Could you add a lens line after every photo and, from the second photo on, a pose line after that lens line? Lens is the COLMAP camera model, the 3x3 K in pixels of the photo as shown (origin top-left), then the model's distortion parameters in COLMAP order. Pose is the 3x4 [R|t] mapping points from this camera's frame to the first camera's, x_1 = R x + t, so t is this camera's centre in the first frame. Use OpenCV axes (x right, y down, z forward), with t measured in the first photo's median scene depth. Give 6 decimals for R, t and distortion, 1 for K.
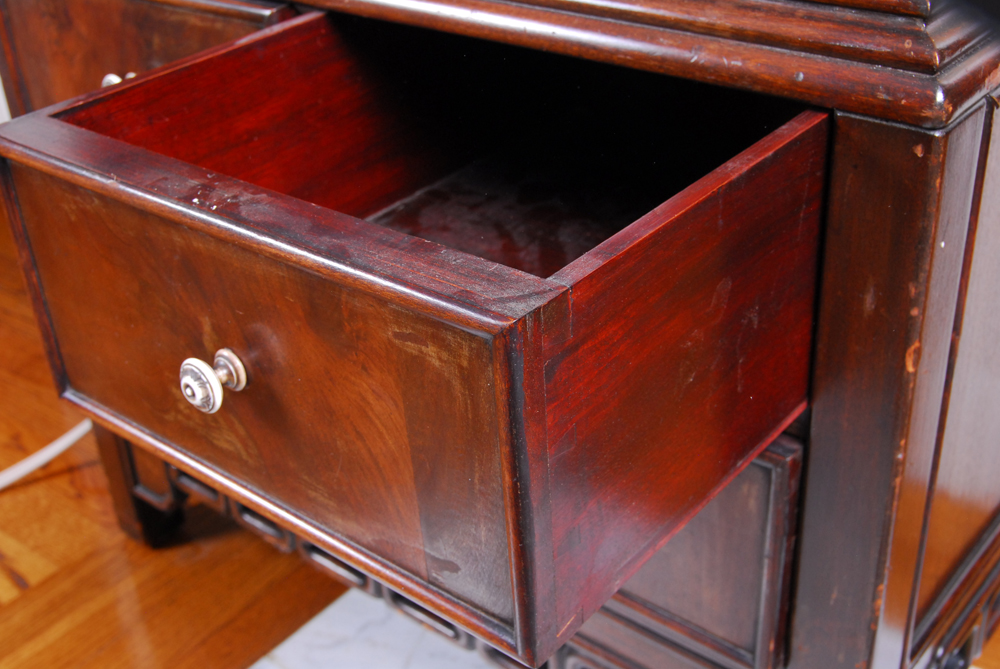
lens RADIAL K [[1263.3, 0, 500.0], [0, 1263.3, 334.5], [0, 0, 1]] dist [-0.145722, 0.000893]
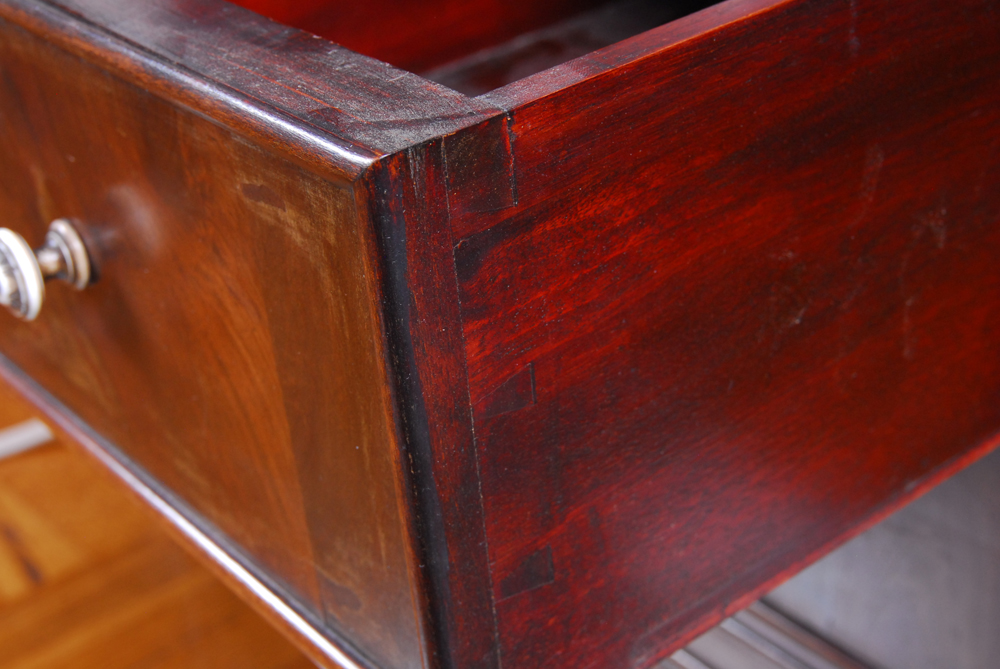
lens RADIAL K [[1787.4, 0, 500.0], [0, 1787.4, 334.5], [0, 0, 1]] dist [-0.104812, 0.062957]
pose [[0.979564, 0.076930, -0.185837, 0.192400], [-0.076491, 0.997025, 0.009544, 0.050318], [0.186018, 0.004865, 0.982534, 0.201256]]
